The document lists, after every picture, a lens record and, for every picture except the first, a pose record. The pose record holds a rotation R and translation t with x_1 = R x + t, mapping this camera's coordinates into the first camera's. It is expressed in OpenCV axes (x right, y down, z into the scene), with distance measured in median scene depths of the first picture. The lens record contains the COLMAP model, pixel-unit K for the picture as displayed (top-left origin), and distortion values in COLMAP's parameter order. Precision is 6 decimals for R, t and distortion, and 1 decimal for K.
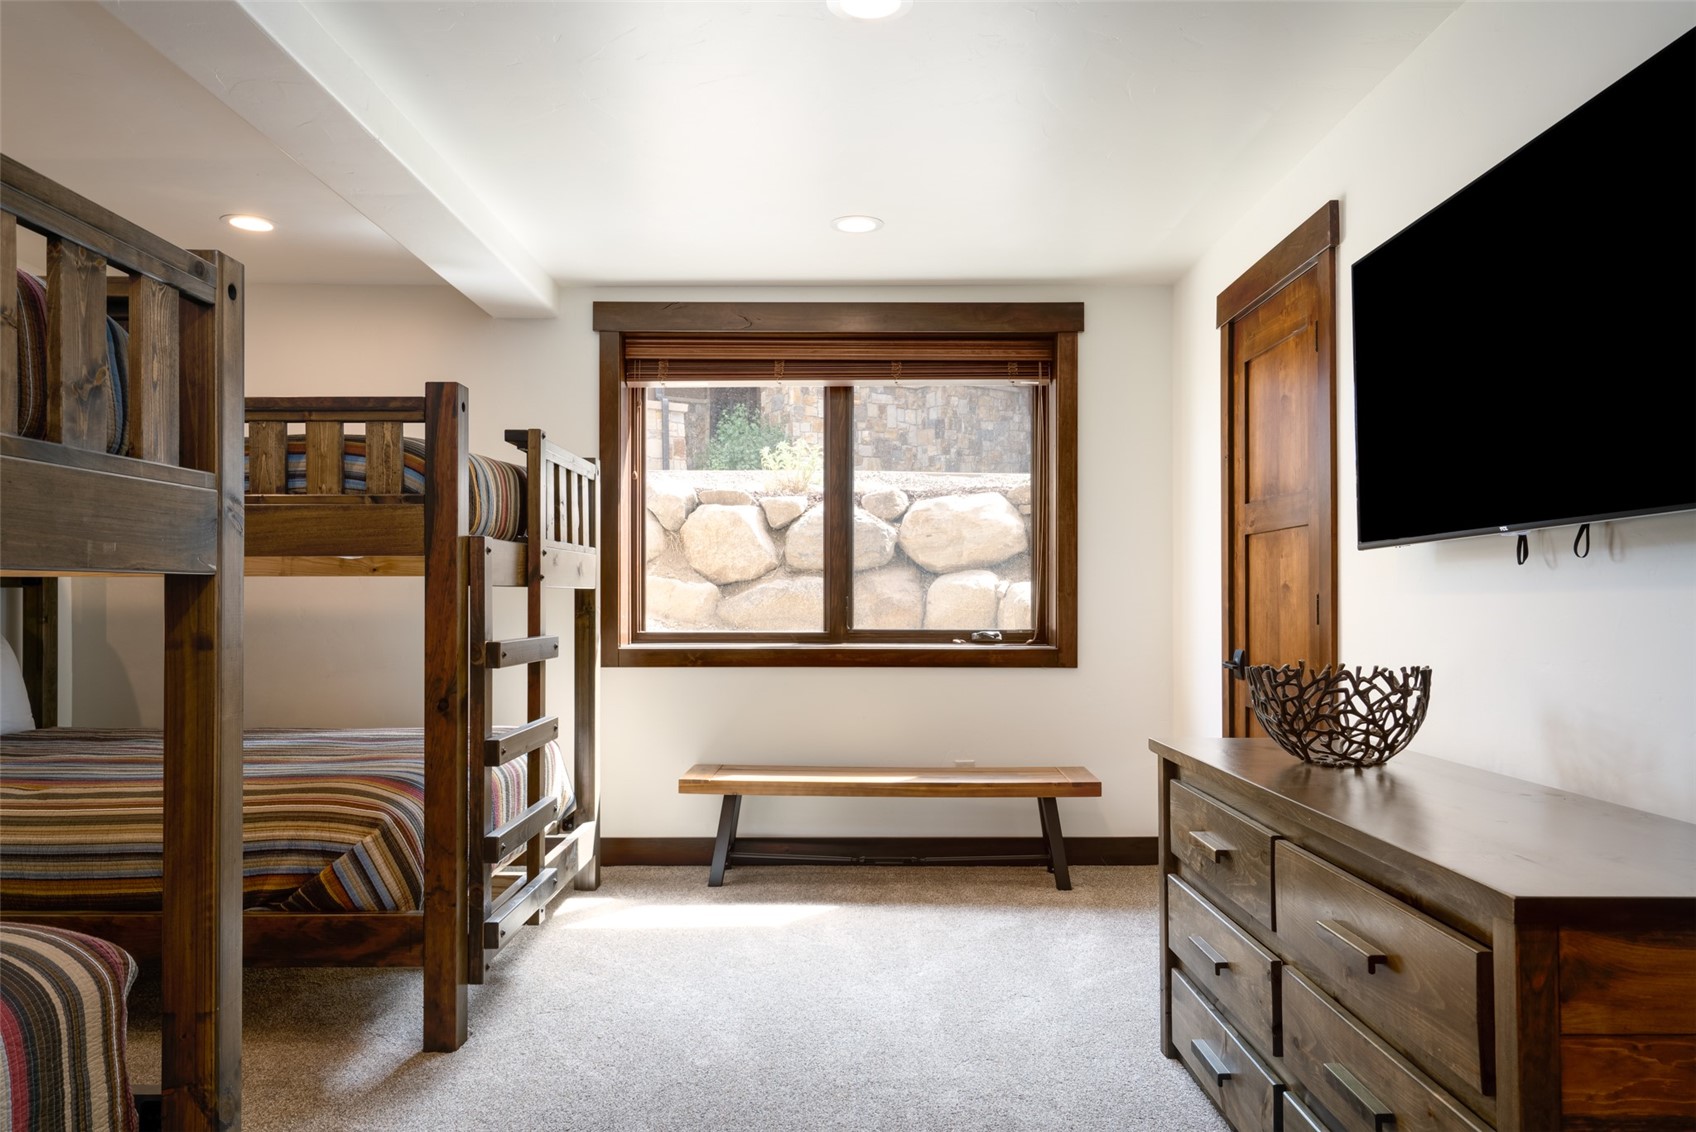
lens RADIAL K [[1126.1, 0, 849.4], [0, 1126.1, 574.0], [0, 0, 1]] dist [0.010628, 0.006384]
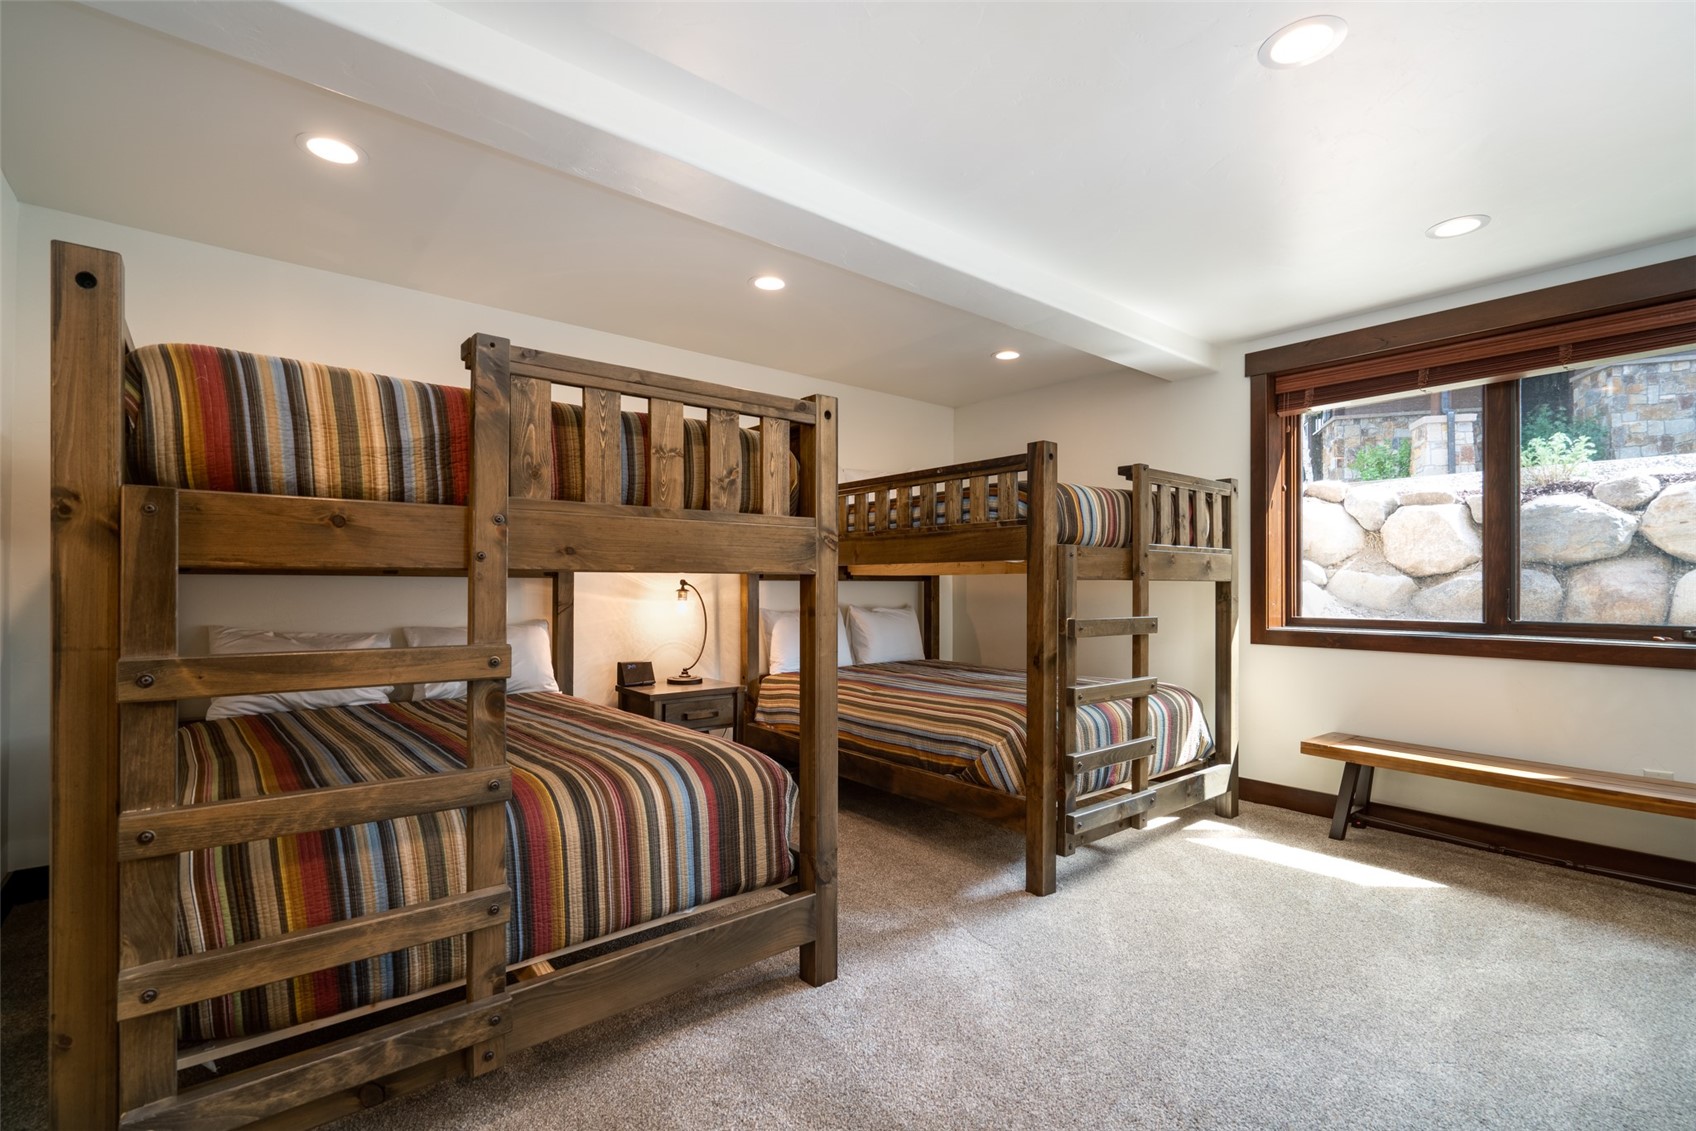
lens RADIAL K [[793.2, 0, 847.5], [0, 793.2, 571.3], [0, 0, 1]] dist [-0.002184, 0.003868]
pose [[0.641047, -0.012166, -0.767405, 0.195826], [0.012268, 0.999909, -0.005604, 0.001551], [0.767404, -0.005823, 0.641138, 0.102499]]
